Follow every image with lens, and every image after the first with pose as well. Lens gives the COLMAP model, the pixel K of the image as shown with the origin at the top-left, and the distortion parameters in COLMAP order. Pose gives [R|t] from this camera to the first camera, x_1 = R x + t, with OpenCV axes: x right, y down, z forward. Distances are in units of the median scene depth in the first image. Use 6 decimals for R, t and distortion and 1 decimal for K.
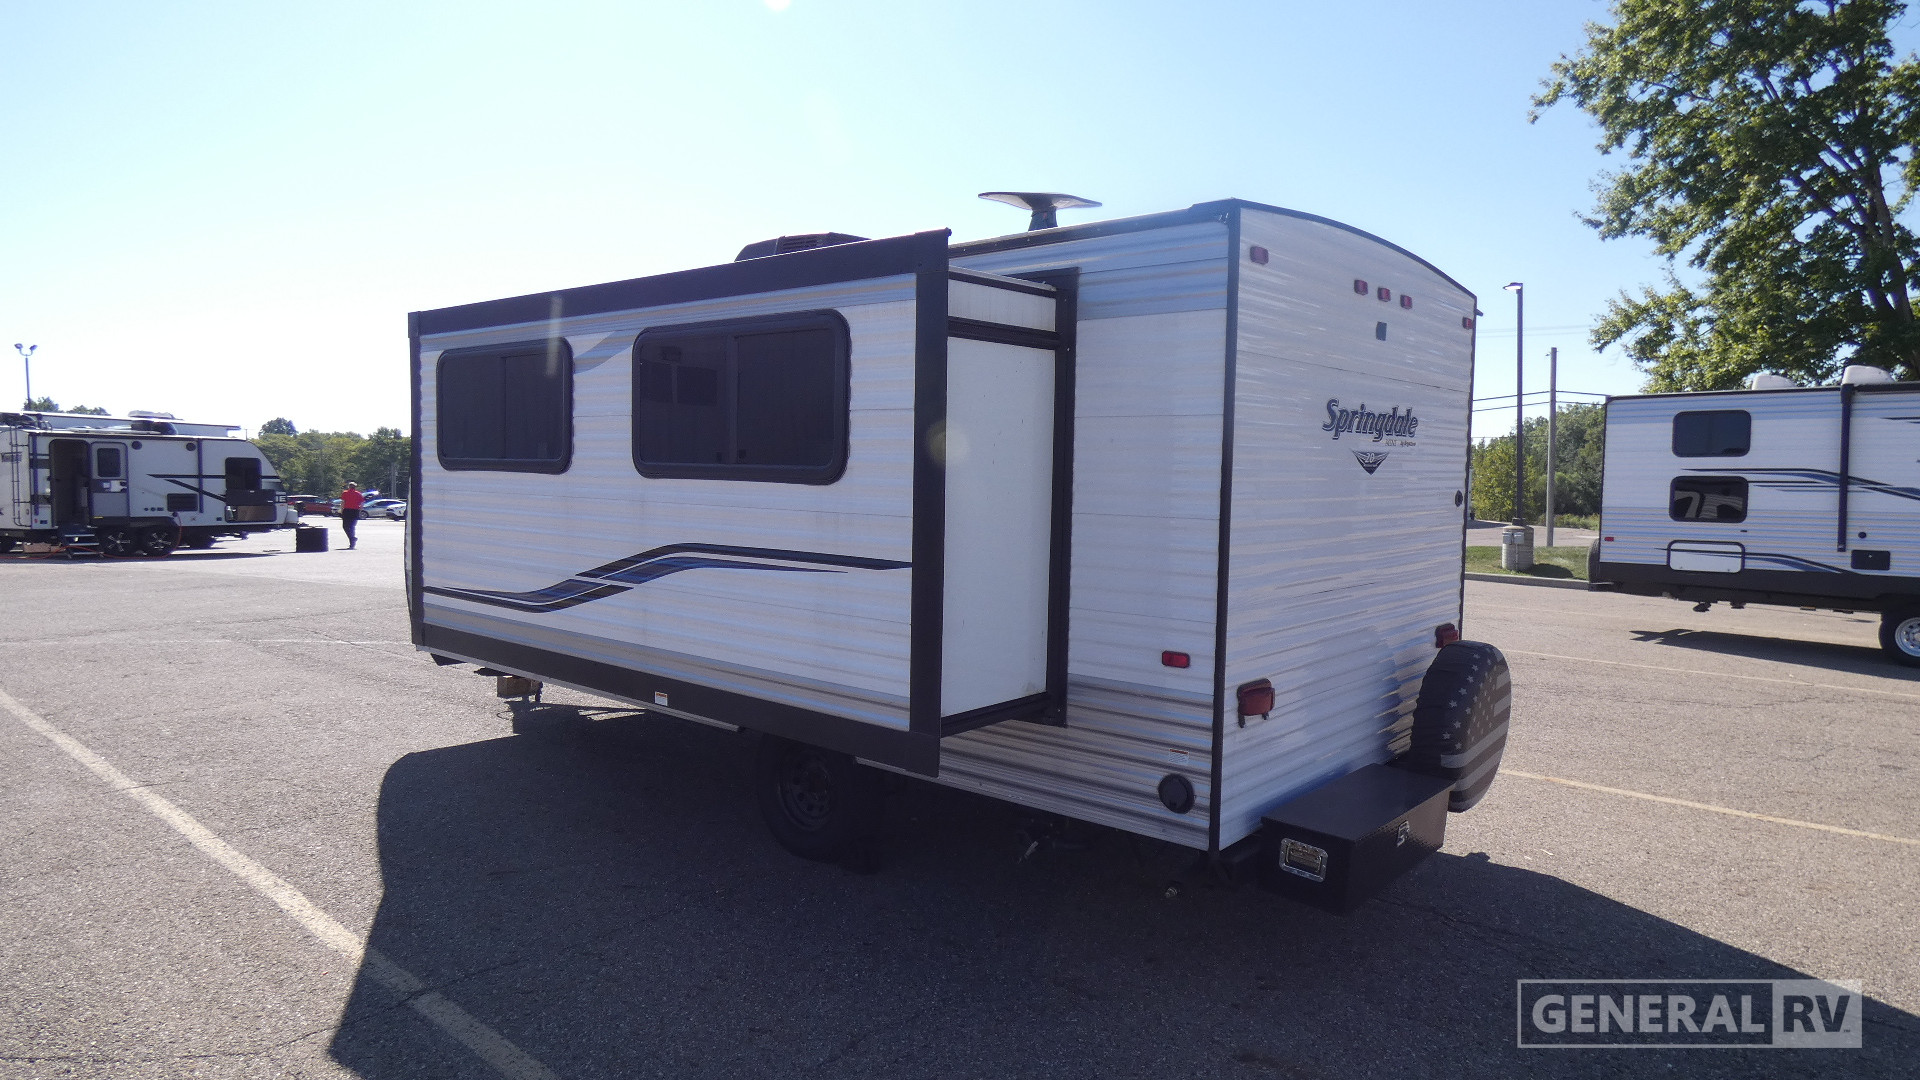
lens RADIAL K [[1146.9, 0, 960.0], [0, 1146.9, 540.0], [0, 0, 1]] dist [0.005323, 0.001286]
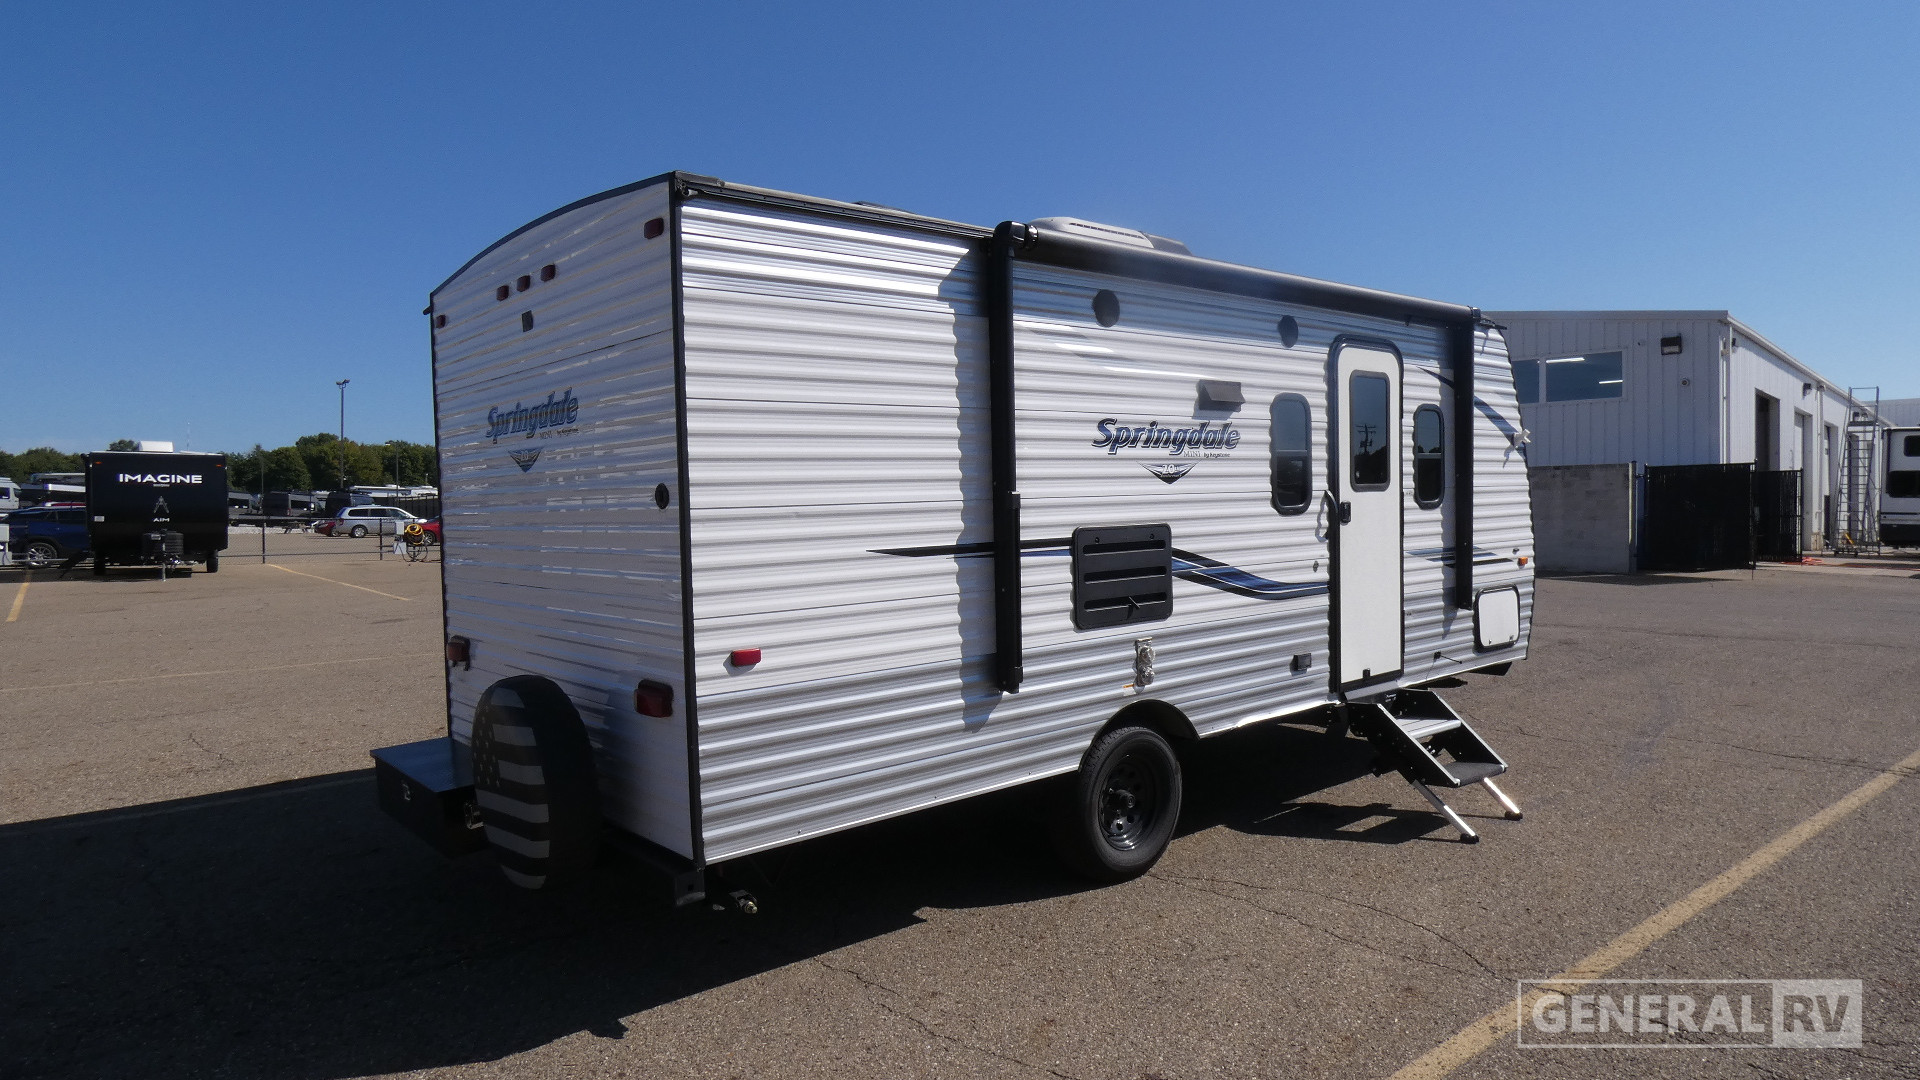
lens RADIAL K [[1146.9, 0, 960.0], [0, 1146.9, 540.0], [0, 0, 1]] dist [0.005323, 0.001286]
pose [[-0.158686, 0.025810, -0.986992, 1.187069], [-0.041516, 0.998600, 0.032788, -0.044734], [0.986456, 0.046179, -0.157392, 1.432611]]
